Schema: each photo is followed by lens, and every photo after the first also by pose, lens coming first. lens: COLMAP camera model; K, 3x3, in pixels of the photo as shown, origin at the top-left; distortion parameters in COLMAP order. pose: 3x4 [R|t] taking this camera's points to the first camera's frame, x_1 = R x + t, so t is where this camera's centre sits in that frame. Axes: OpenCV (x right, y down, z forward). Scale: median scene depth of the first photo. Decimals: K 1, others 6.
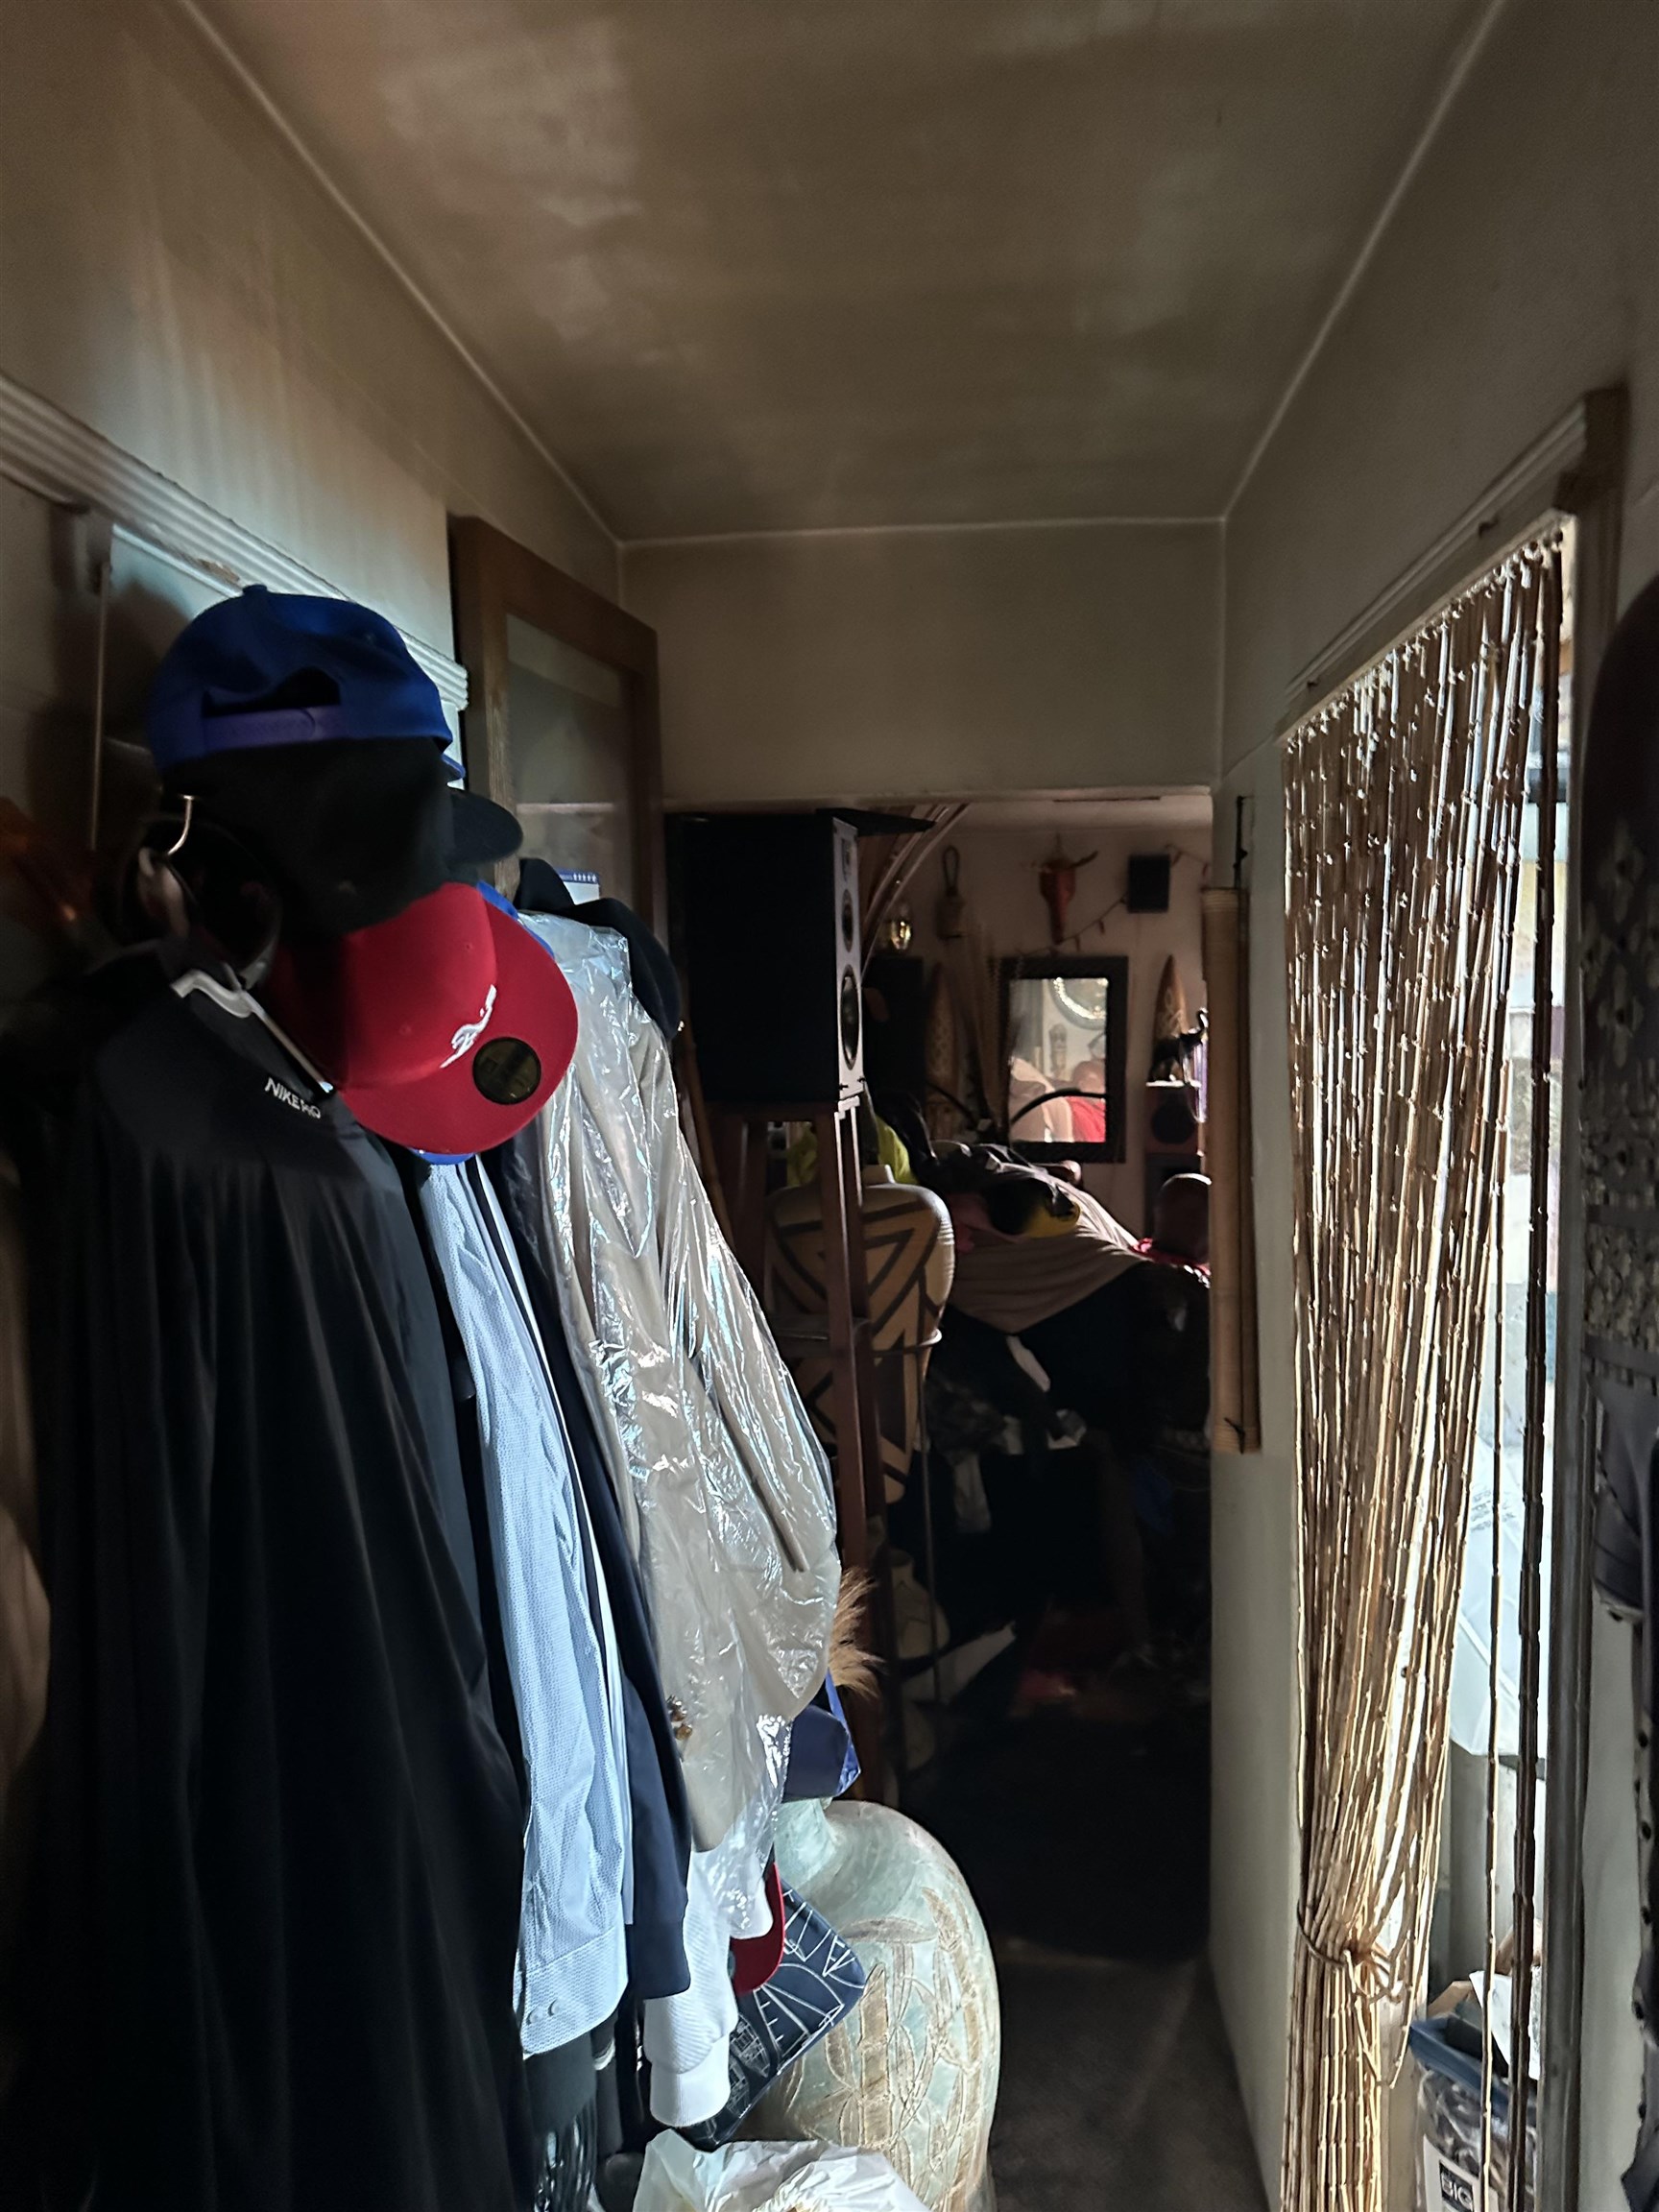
lens RADIAL K [[1576.3, 0, 837.0], [0, 1576.3, 1124.3], [0, 0, 1]] dist [0.068691, -0.076156]
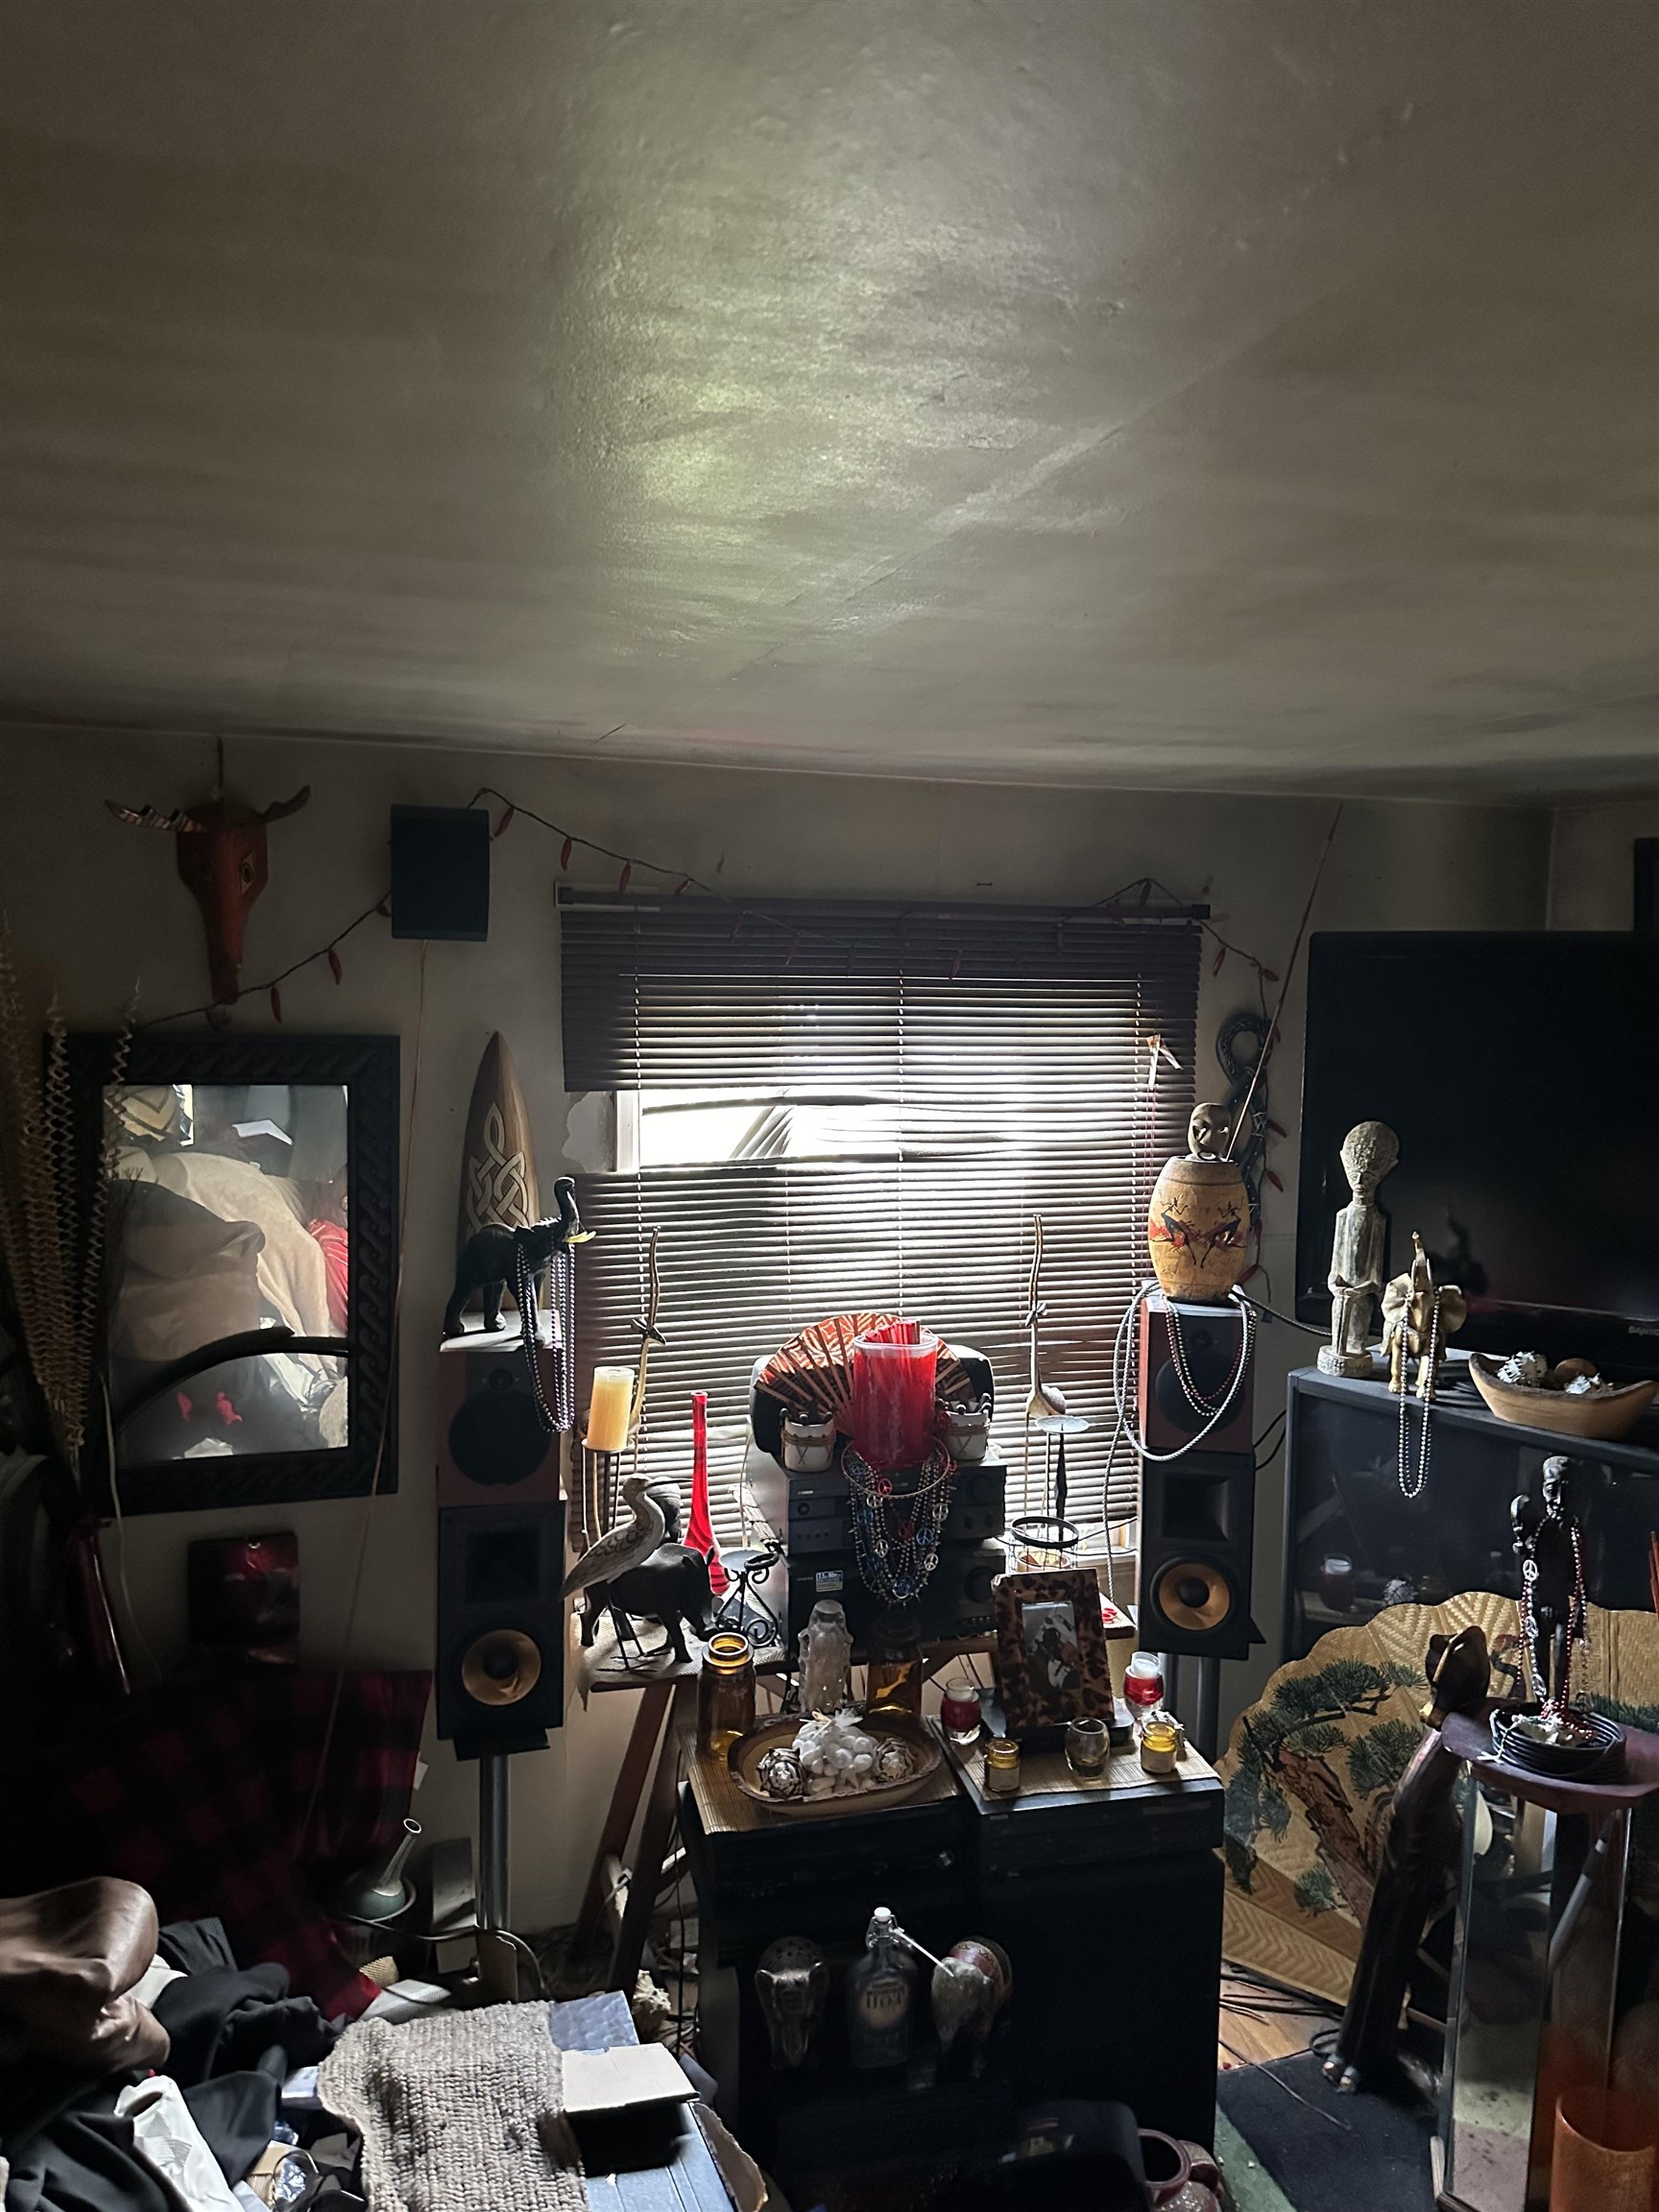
lens RADIAL K [[1576.3, 0, 836.9], [0, 1576.3, 1109.3], [0, 0, 1]] dist [0.068691, -0.076156]
pose [[0.914784, -0.005630, 0.403904, 0.117956], [-0.000303, 0.999893, 0.014626, -0.092037], [-0.403943, -0.013502, 0.914685, 0.550197]]
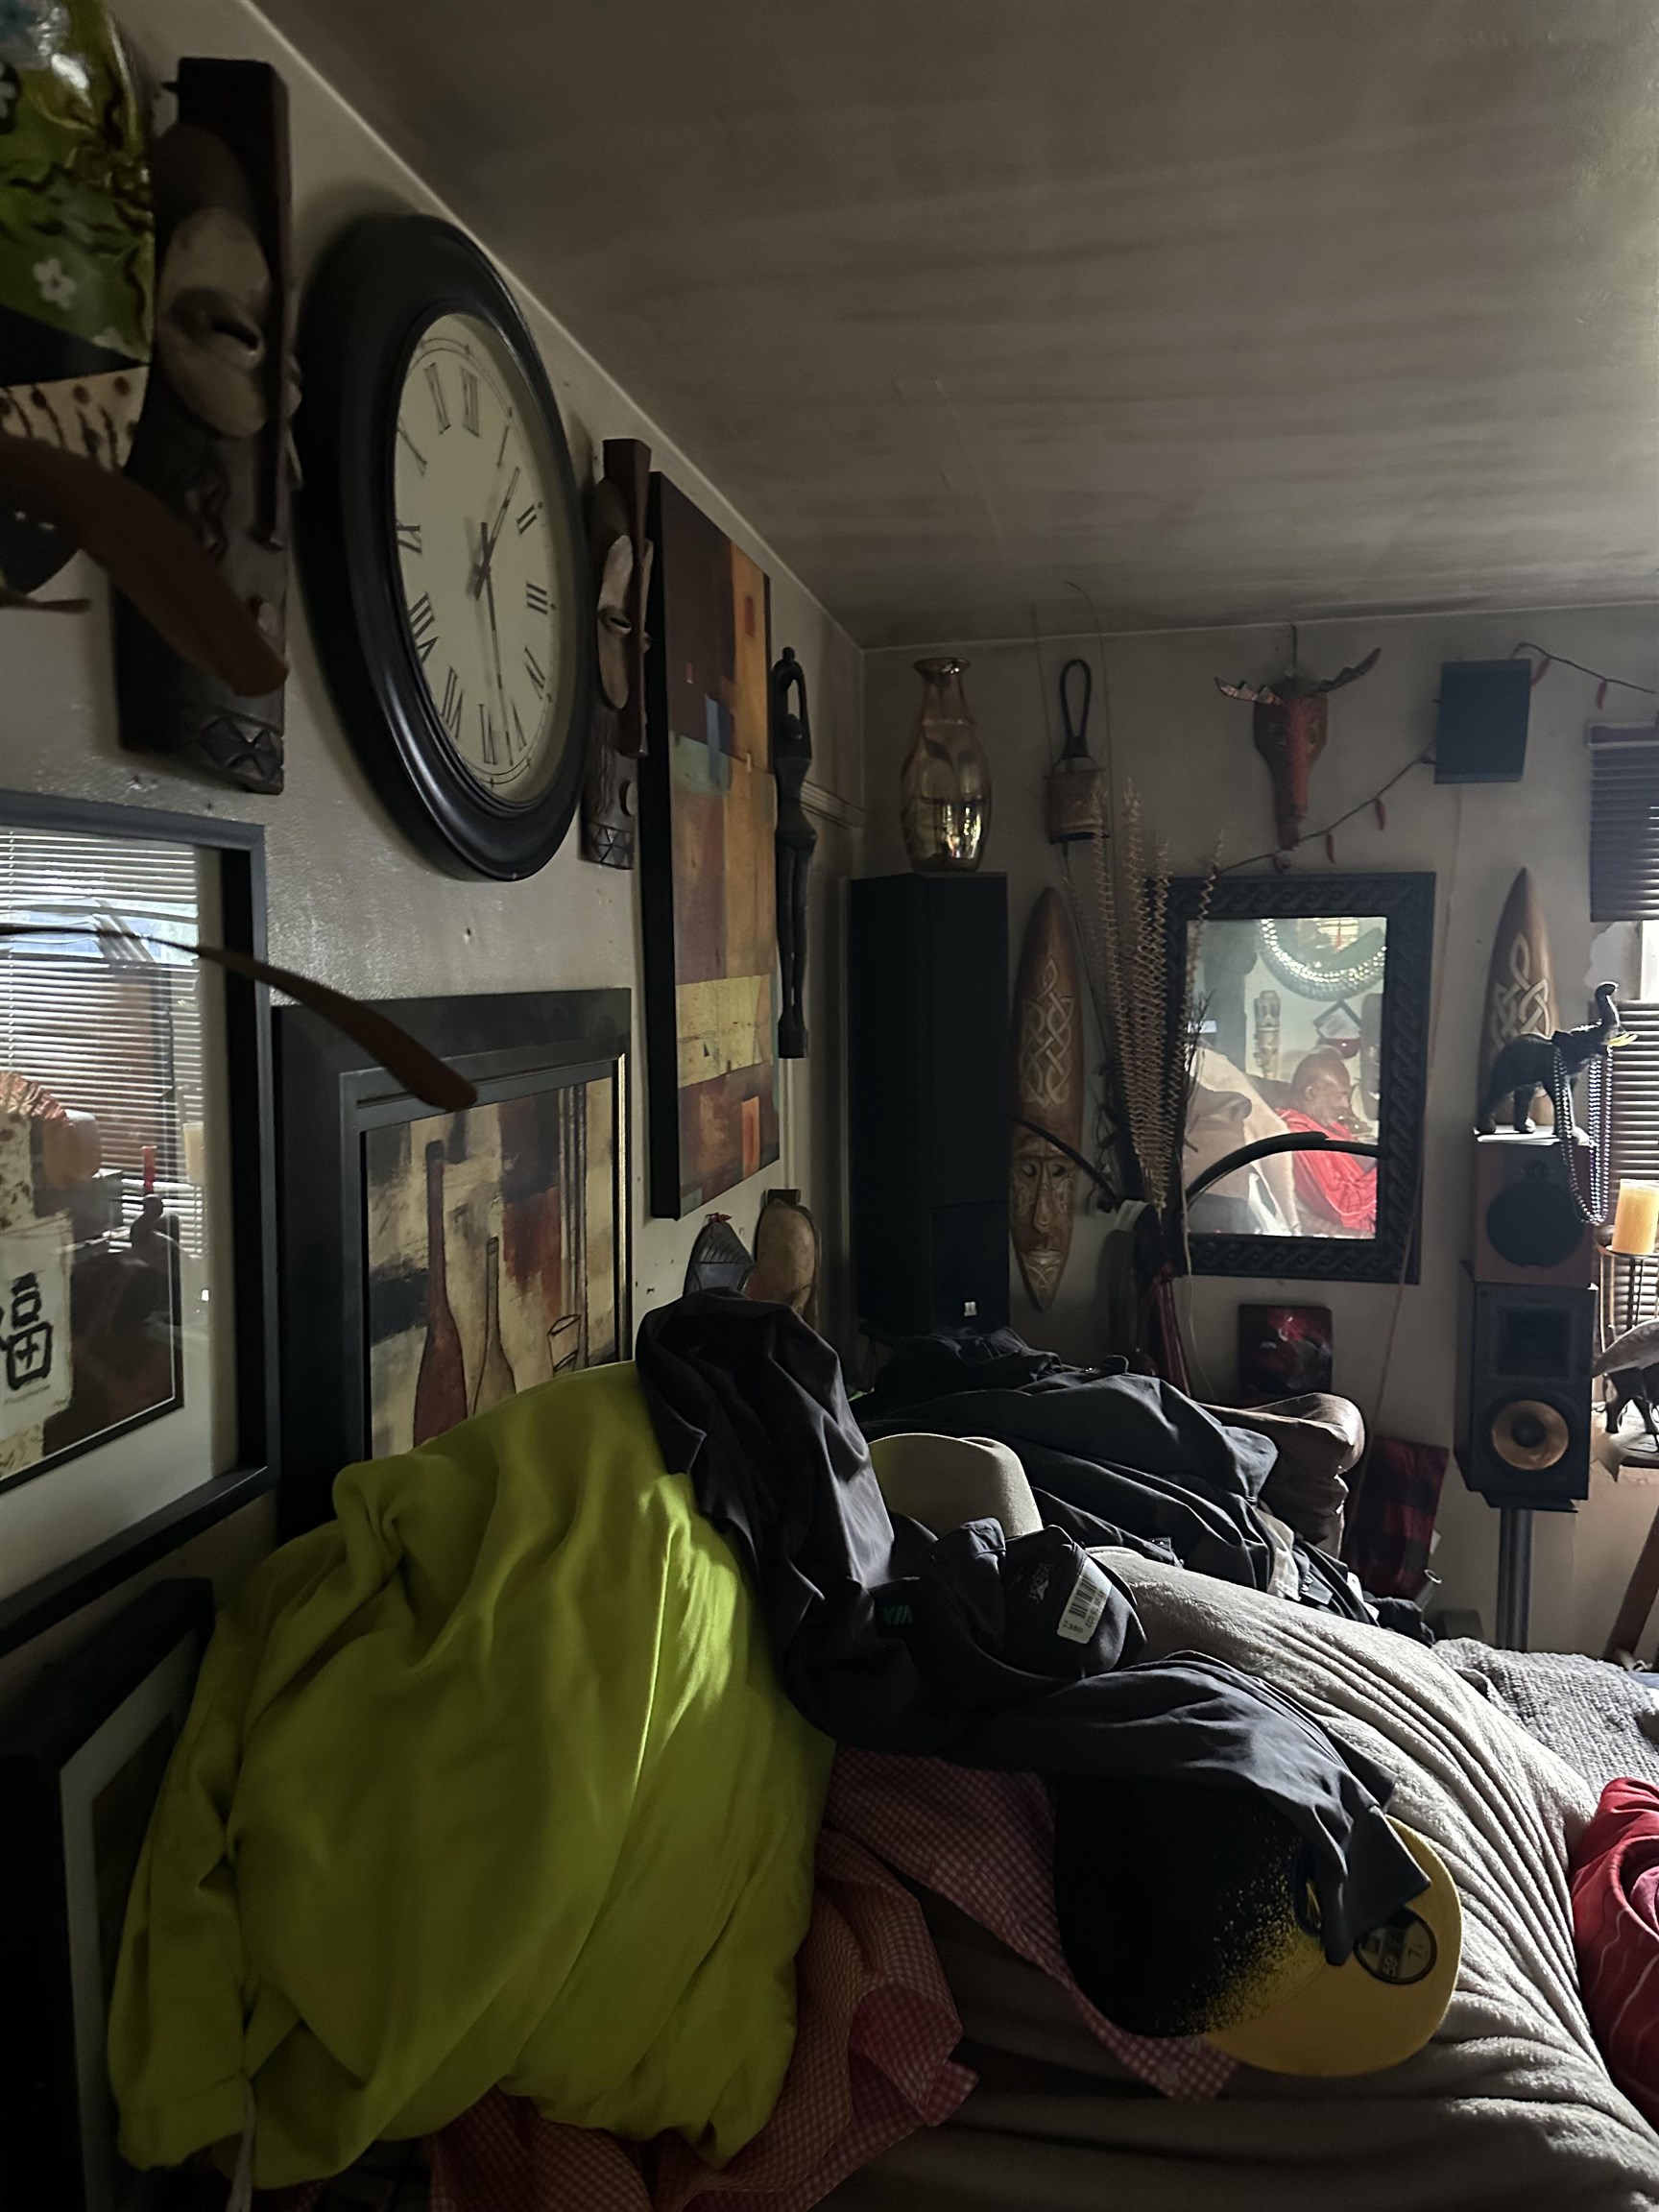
lens RADIAL K [[1576.3, 0, 817.4], [0, 1576.3, 1099.1], [0, 0, 1]] dist [0.068691, -0.076156]
pose [[0.992071, 0.012238, -0.125083, 0.056124], [-0.009895, 0.999764, 0.019337, -0.043038], [0.125290, -0.017946, 0.991958, 0.481520]]
